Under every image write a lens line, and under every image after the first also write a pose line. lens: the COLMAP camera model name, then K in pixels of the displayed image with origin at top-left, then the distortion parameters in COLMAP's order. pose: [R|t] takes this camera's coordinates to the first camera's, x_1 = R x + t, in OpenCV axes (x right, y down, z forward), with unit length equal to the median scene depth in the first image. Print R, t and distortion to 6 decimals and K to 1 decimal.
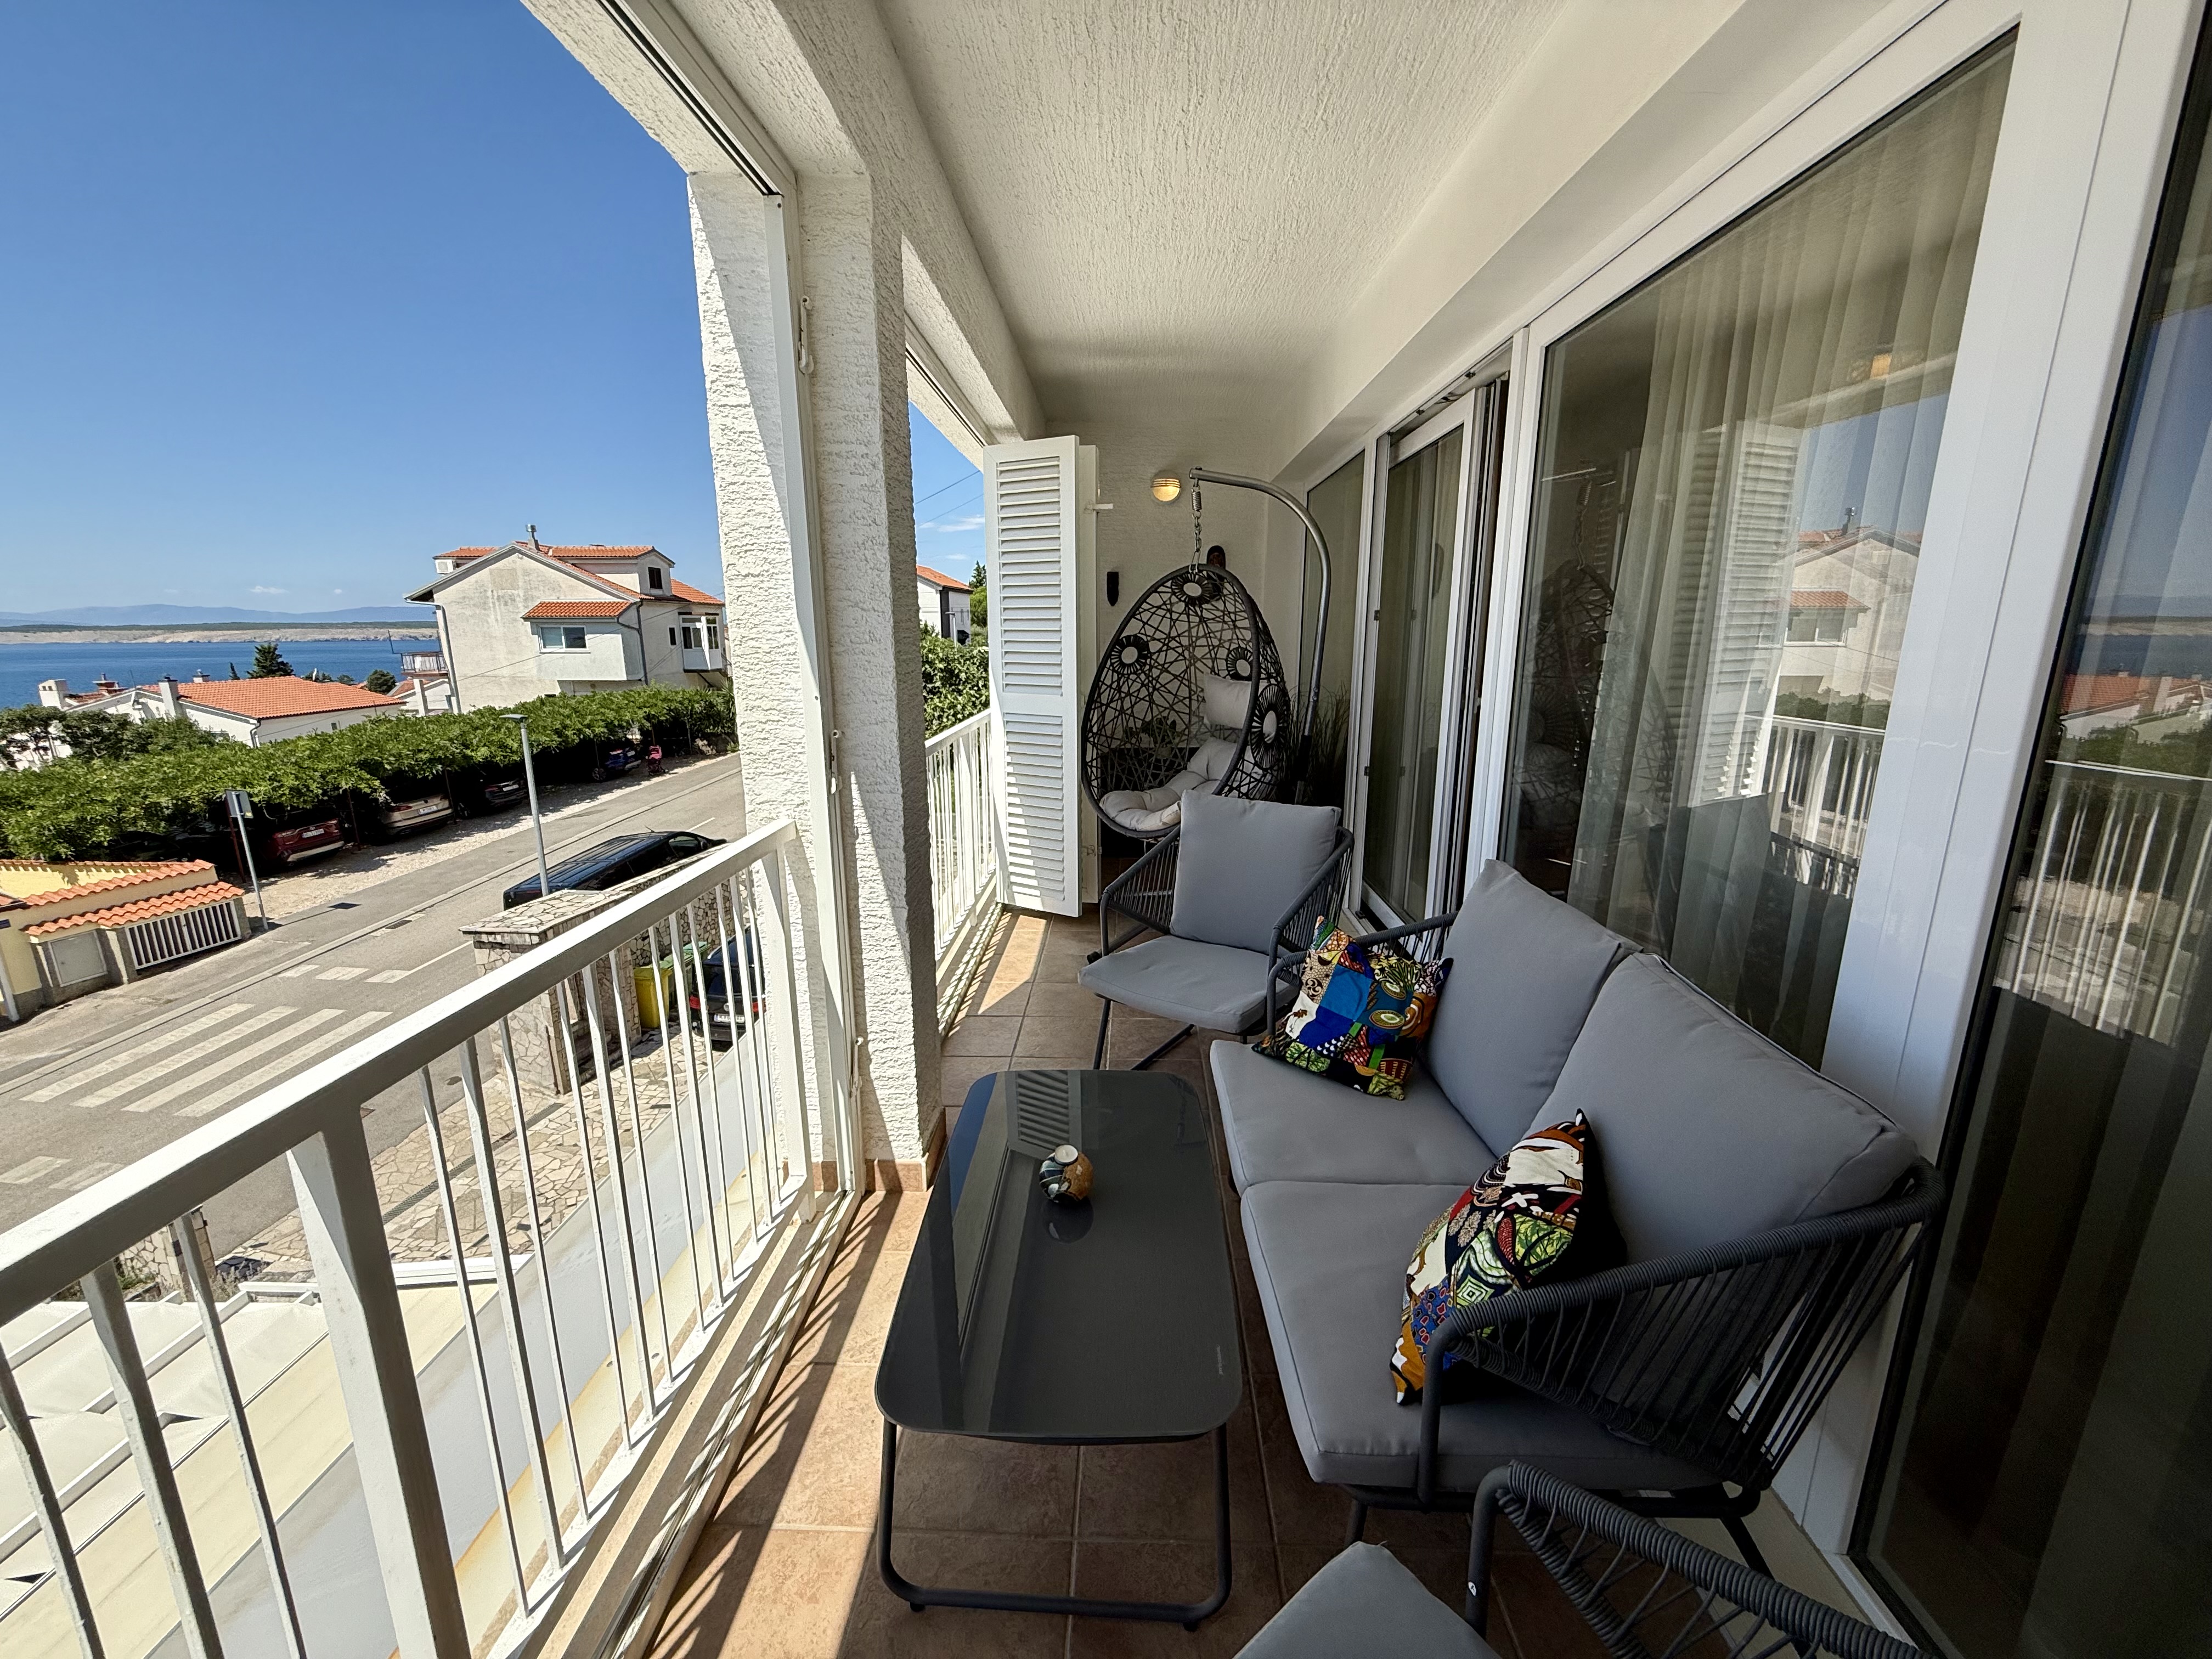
lens RADIAL K [[879.7, 0, 1103.7], [0, 879.7, 829.6], [0, 0, 1]] dist [-0.000533, 0.001063]
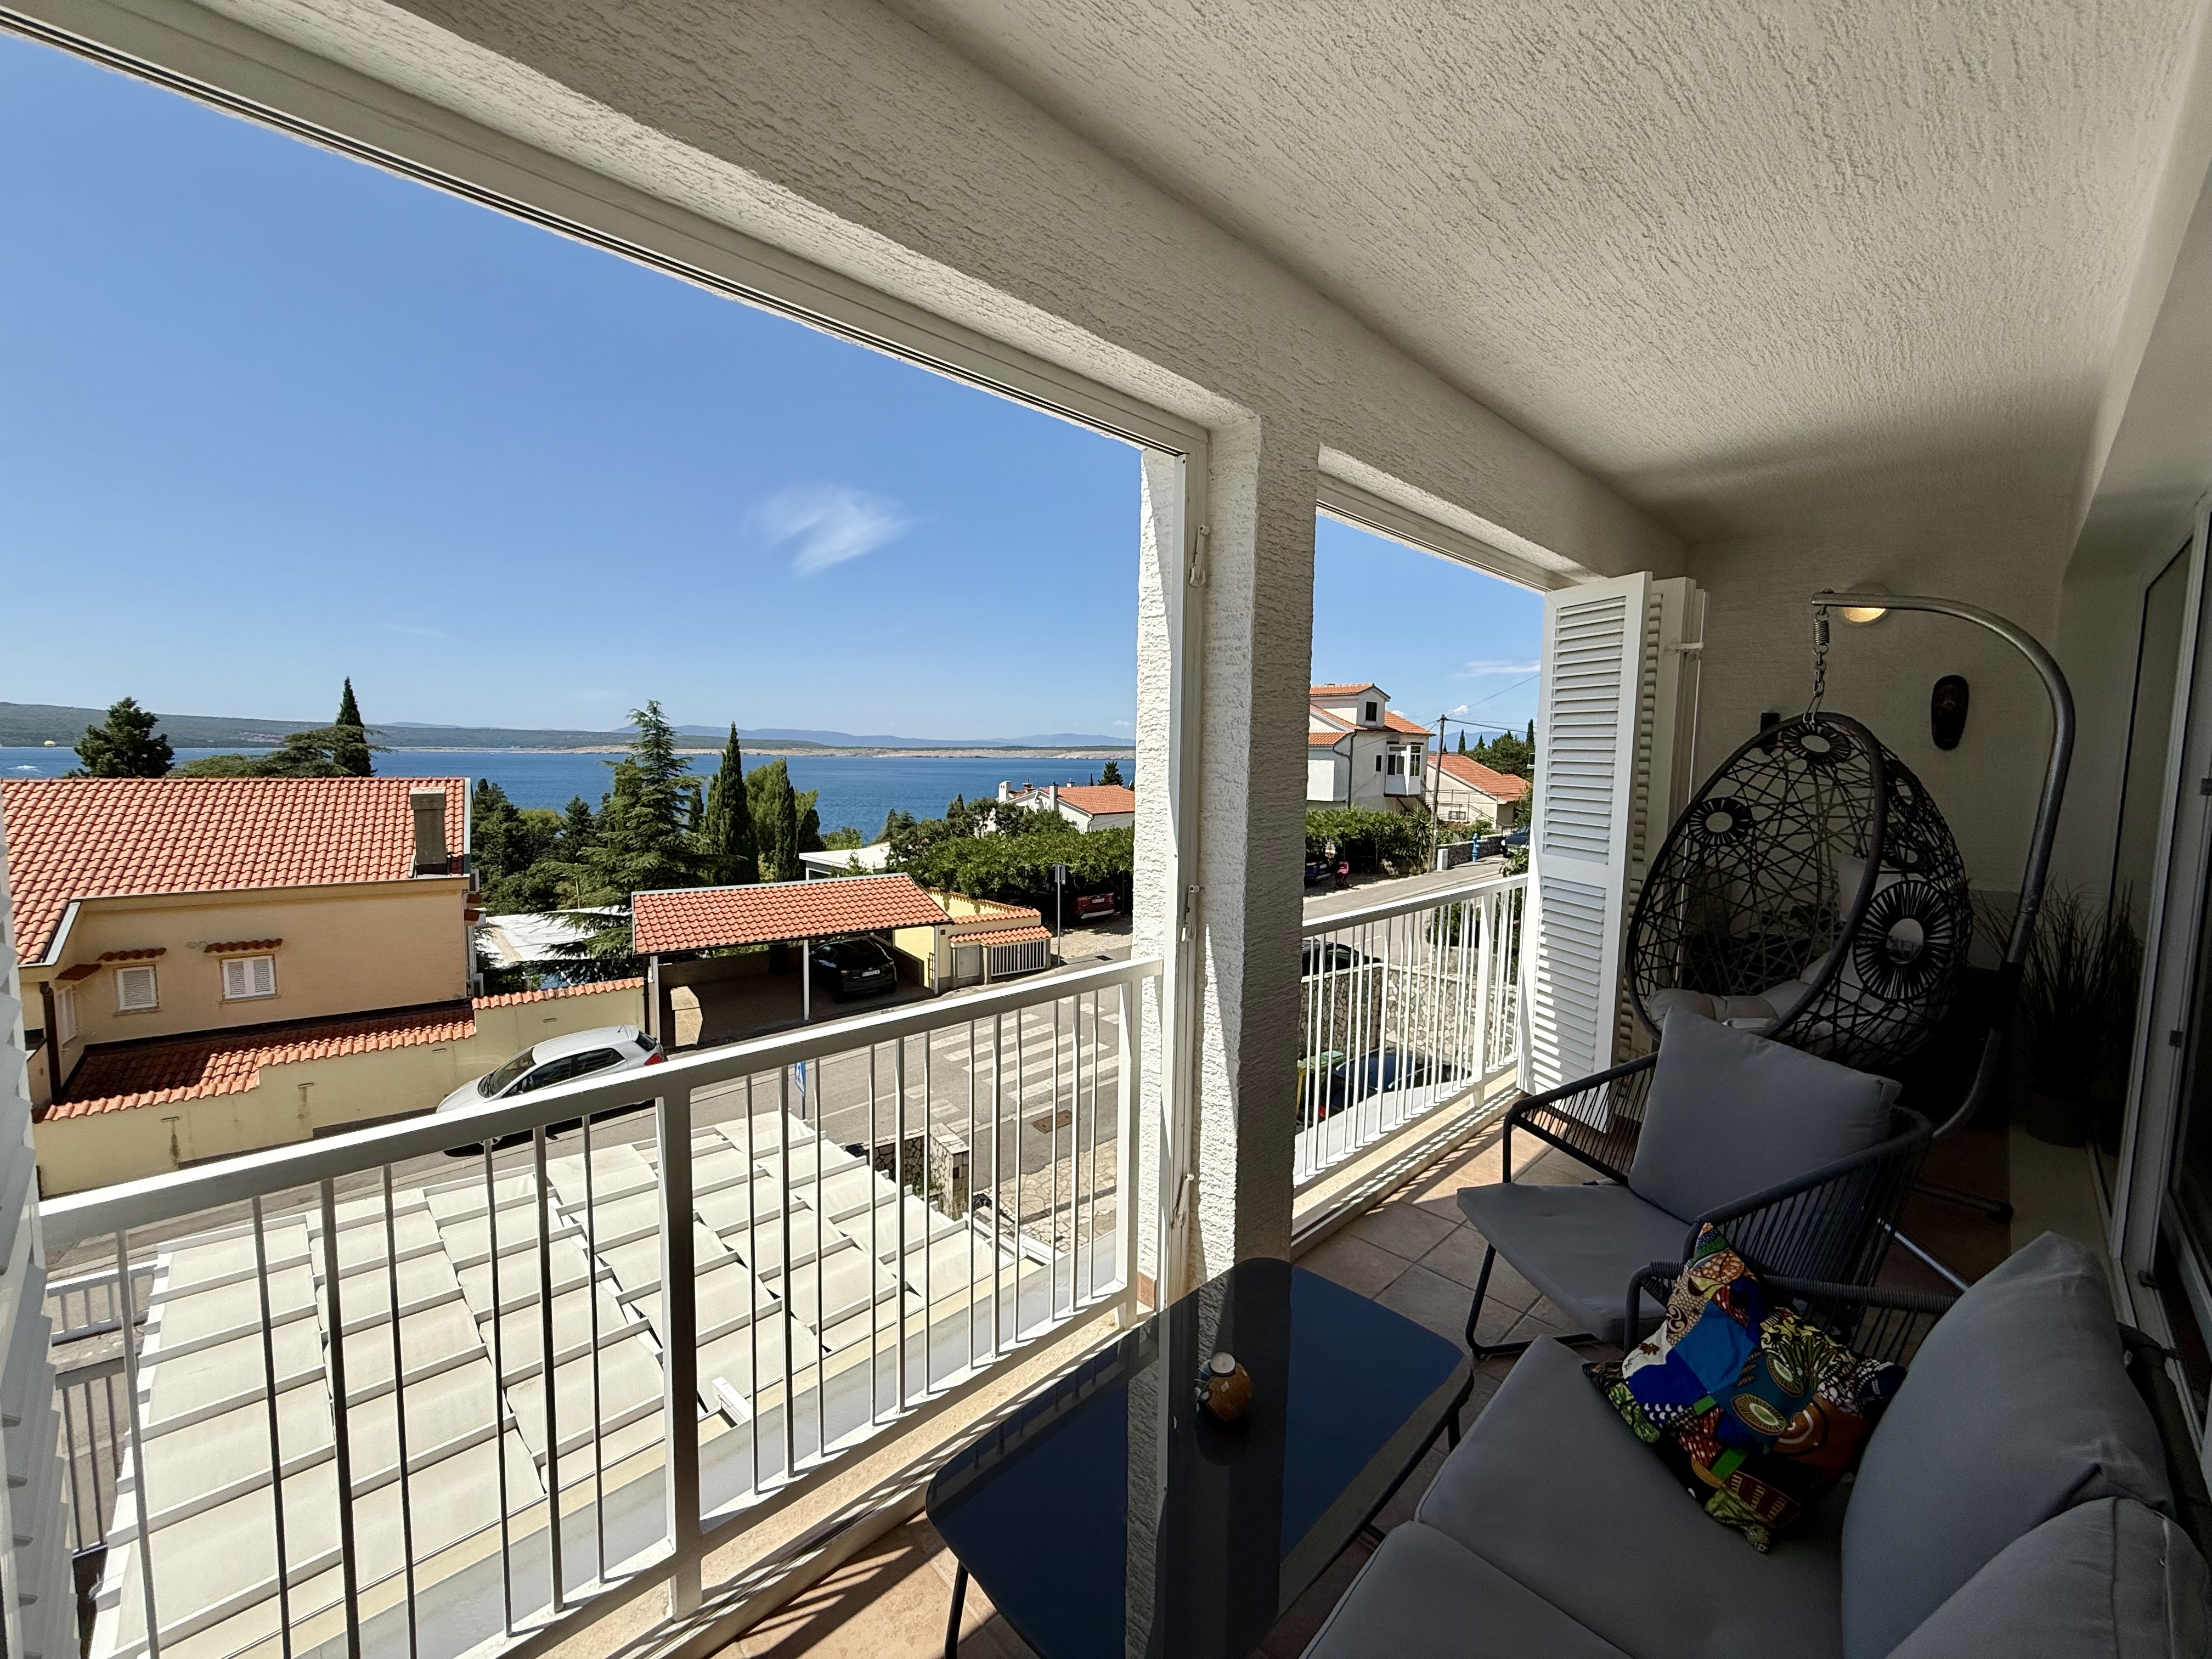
lens RADIAL K [[879.7, 0, 1103.0], [0, 879.7, 829.6], [0, 0, 1]] dist [-0.000533, 0.001063]
pose [[0.721347, 0.074718, -0.688532, 0.180598], [-0.170620, 0.982695, -0.072111, -0.039961], [0.671229, 0.169494, 0.721612, 0.051984]]
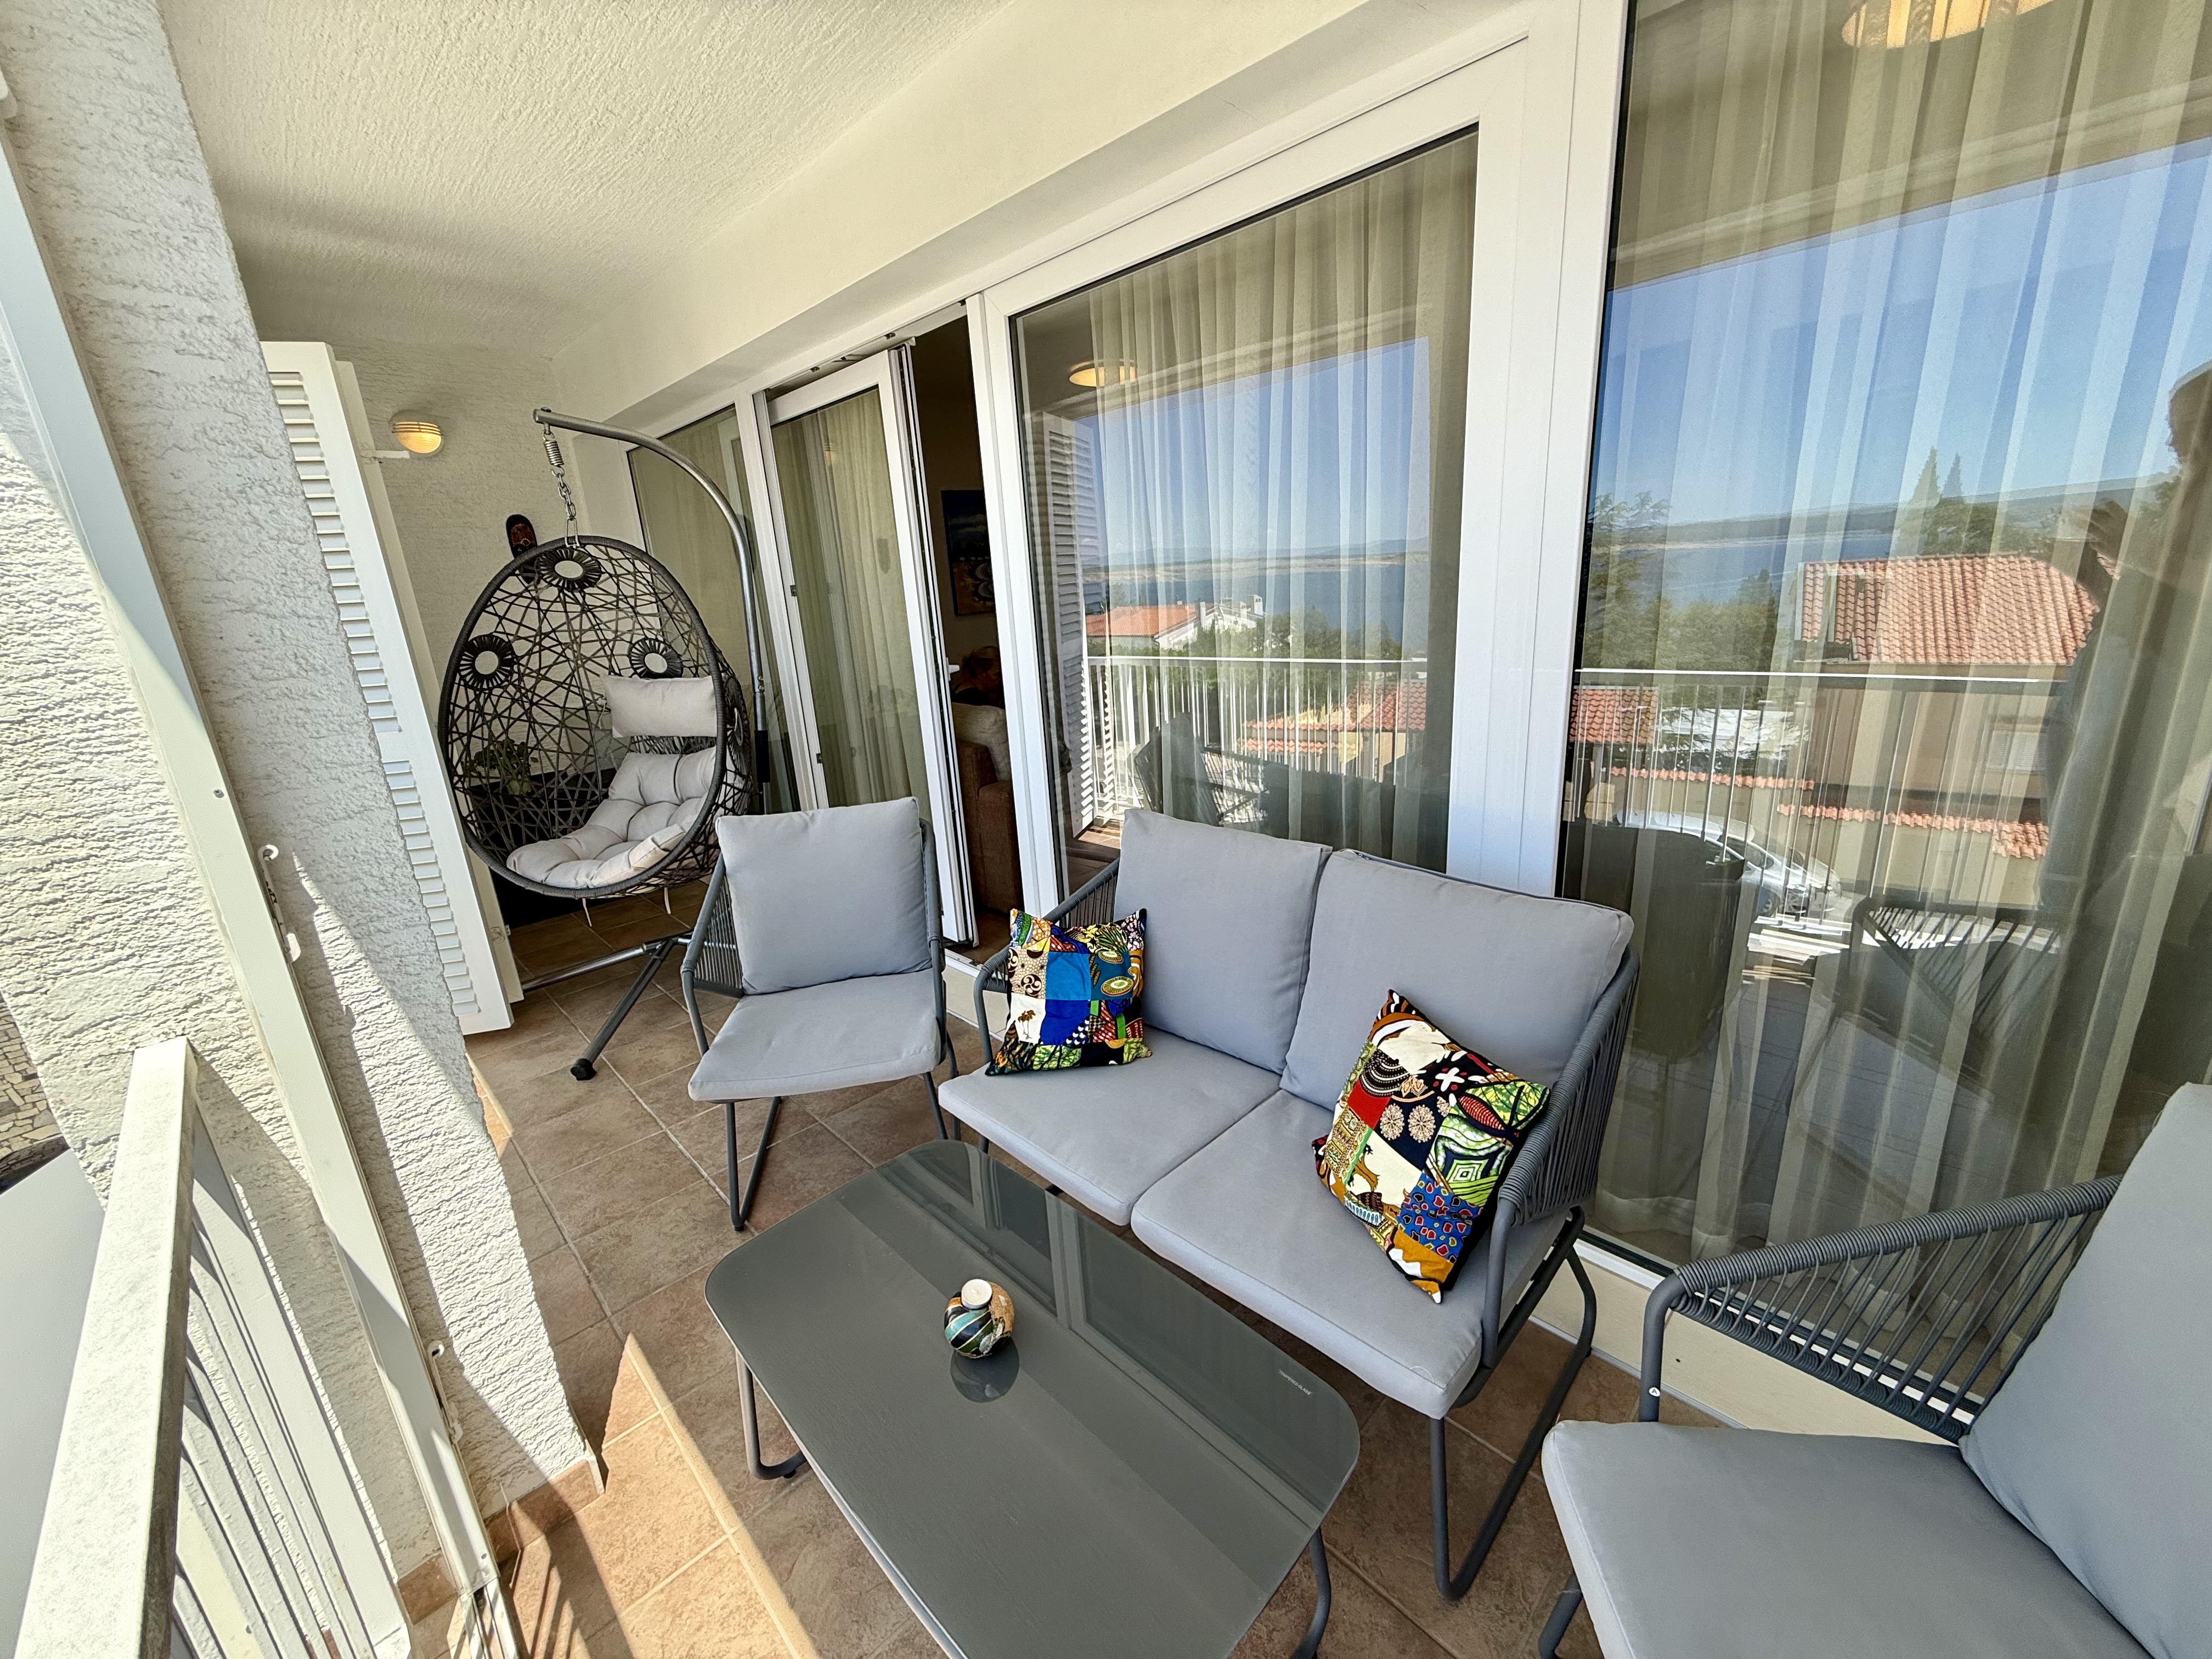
lens RADIAL K [[879.7, 0, 1101.9], [0, 879.7, 833.4], [0, 0, 1]] dist [-0.000533, 0.001063]
pose [[0.693563, -0.240535, 0.679053, -0.151579], [0.220391, 0.968263, 0.117878, -0.034522], [-0.685856, 0.067902, 0.724563, 0.127913]]
